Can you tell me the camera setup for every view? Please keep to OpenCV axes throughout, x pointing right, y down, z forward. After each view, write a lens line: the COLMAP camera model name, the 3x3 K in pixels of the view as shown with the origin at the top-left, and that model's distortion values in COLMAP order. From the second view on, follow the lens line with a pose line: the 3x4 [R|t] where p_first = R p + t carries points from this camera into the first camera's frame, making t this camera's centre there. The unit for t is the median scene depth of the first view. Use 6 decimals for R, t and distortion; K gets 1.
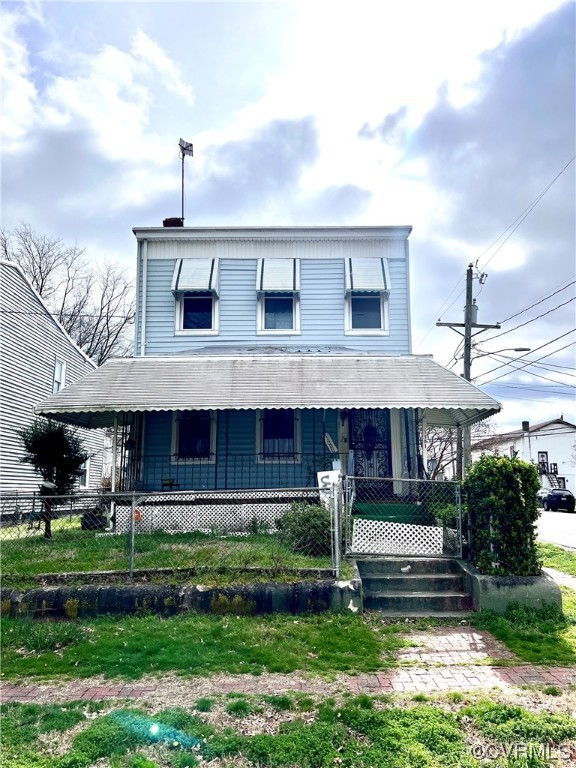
lens RADIAL K [[562.0, 0, 272.8], [0, 562.0, 392.3], [0, 0, 1]] dist [0.032629, -0.009802]
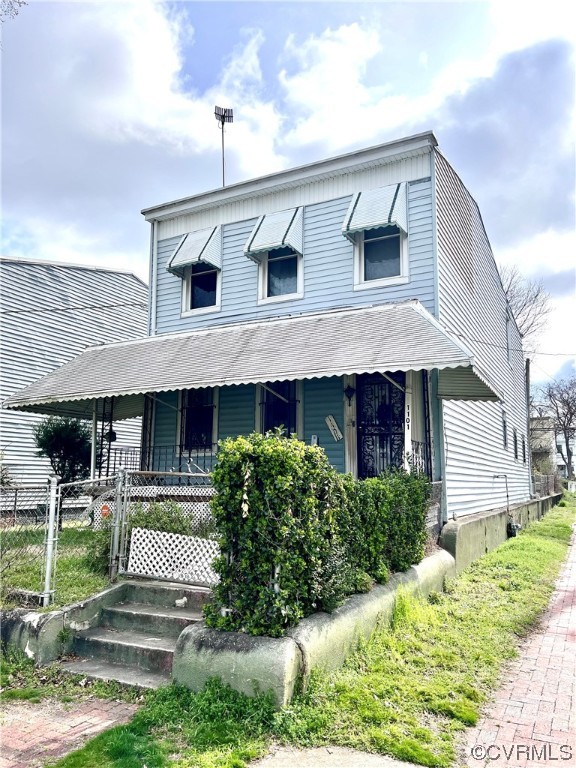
lens RADIAL K [[562.0, 0, 281.3], [0, 562.0, 388.7], [0, 0, 1]] dist [0.032629, -0.009802]
pose [[0.891796, -0.063779, -0.447920, 0.393474], [0.067067, 0.997712, -0.008536, 0.036192], [0.447440, -0.022429, 0.894033, 0.251566]]
